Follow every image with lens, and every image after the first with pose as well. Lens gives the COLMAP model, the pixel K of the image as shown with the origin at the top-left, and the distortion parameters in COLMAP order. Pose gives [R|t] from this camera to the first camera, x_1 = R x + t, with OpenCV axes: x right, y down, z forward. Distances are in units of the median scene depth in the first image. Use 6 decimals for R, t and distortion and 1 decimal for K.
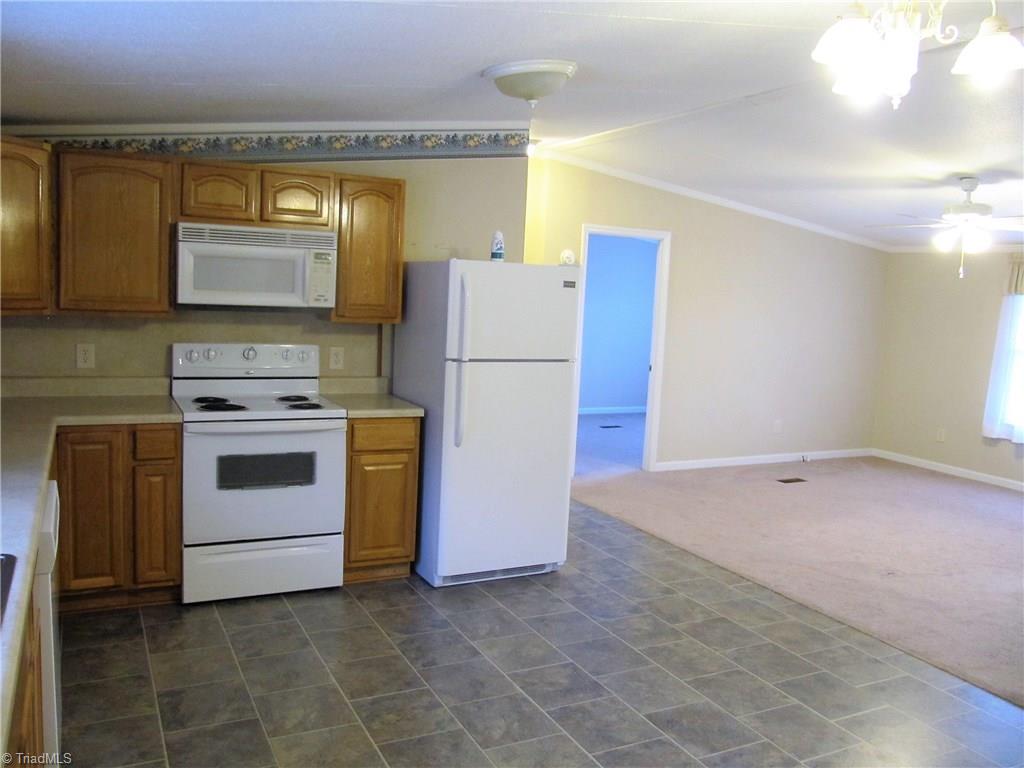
lens RADIAL K [[835.3, 0, 489.7], [0, 835.3, 386.5], [0, 0, 1]] dist [-0.047426, 0.005179]
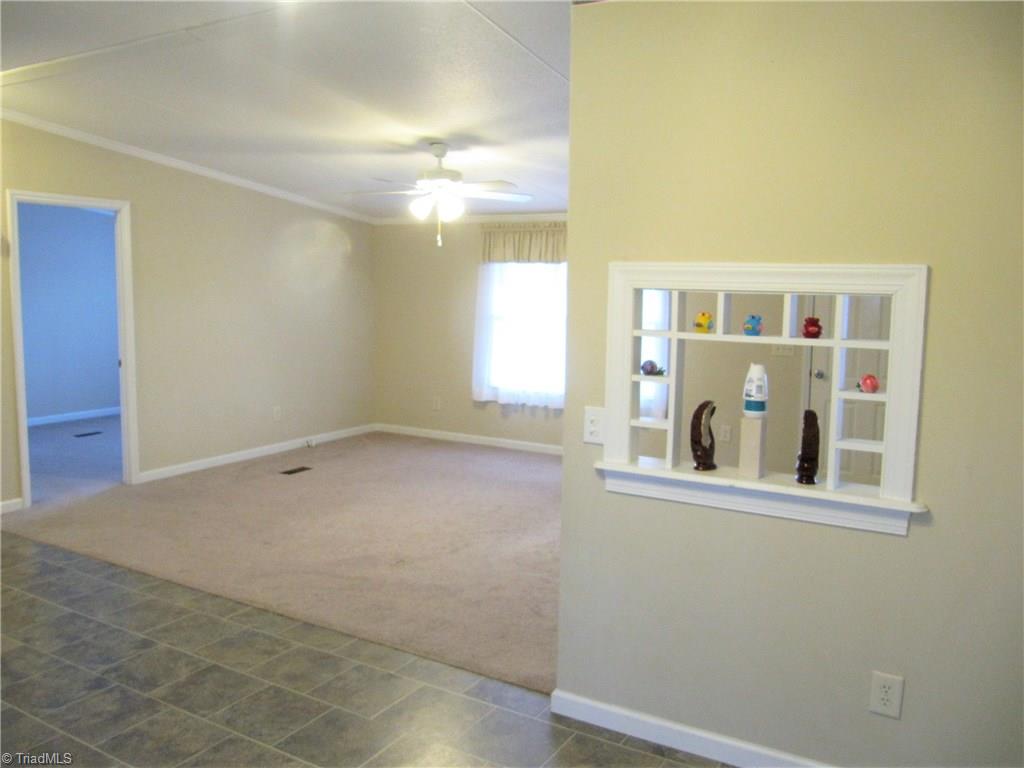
lens RADIAL K [[840.6, 0, 512.0], [0, 840.6, 384.0], [0, 0, 1]] dist [-0.051398, 0.019123]
pose [[0.828053, -0.097880, 0.552039, 0.096647], [0.086945, 0.995149, 0.046029, -0.006898], [-0.553866, 0.009883, 0.832547, 0.152008]]
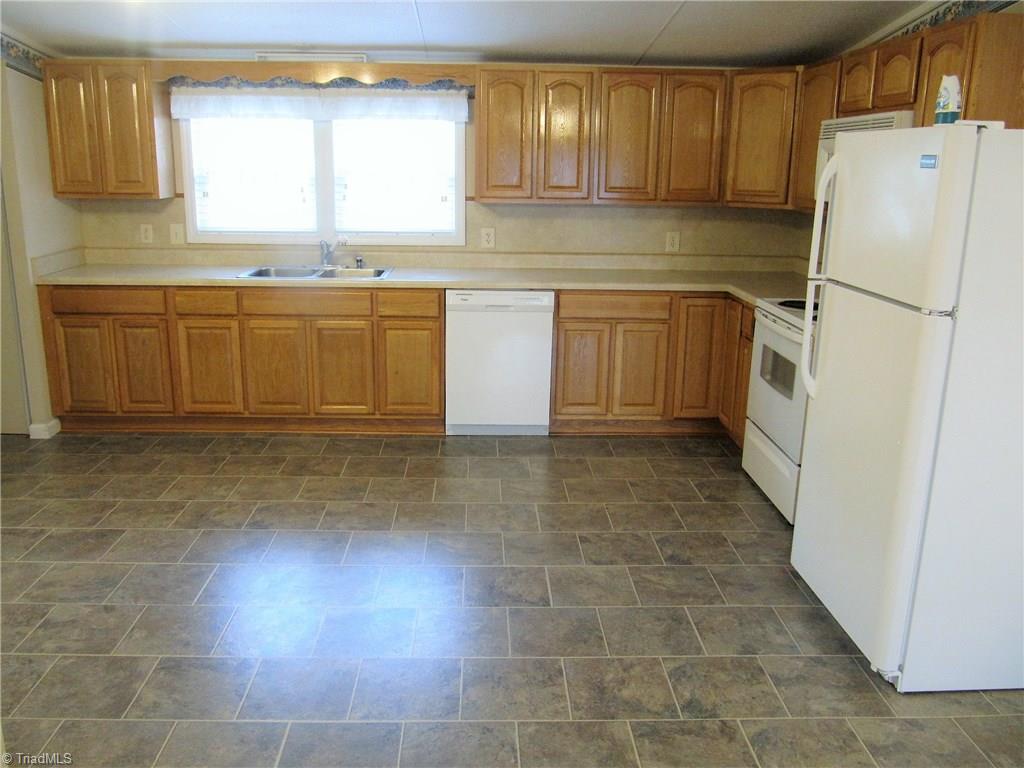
lens RADIAL K [[840.6, 0, 512.0], [0, 840.6, 384.0], [0, 0, 1]] dist [-0.051398, 0.019123]
pose [[-0.403154, 0.178288, -0.897597, 0.710877], [-0.140692, 0.957103, 0.253299, -0.086096], [0.904253, 0.228403, -0.360776, 1.020236]]
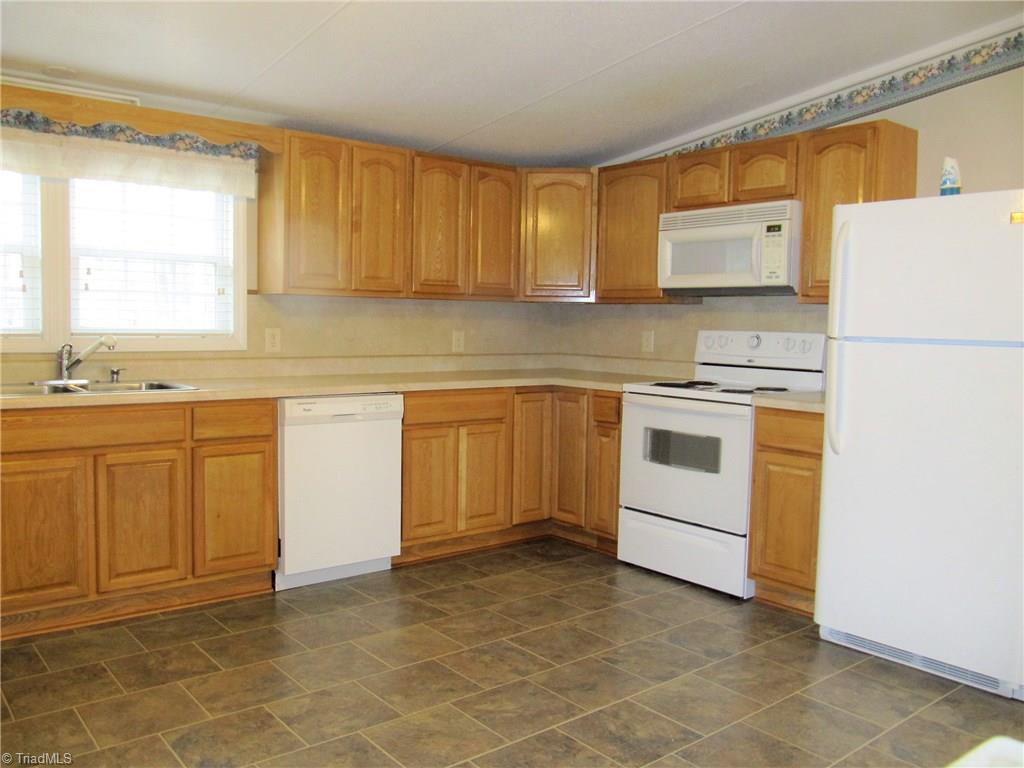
lens RADIAL K [[840.6, 0, 512.0], [0, 840.6, 384.0], [0, 0, 1]] dist [-0.051398, 0.019123]
pose [[0.232246, 0.030803, -0.972169, 0.617855], [-0.120793, 0.992674, 0.002596, 0.042773], [0.965127, 0.116828, 0.234266, 0.534200]]
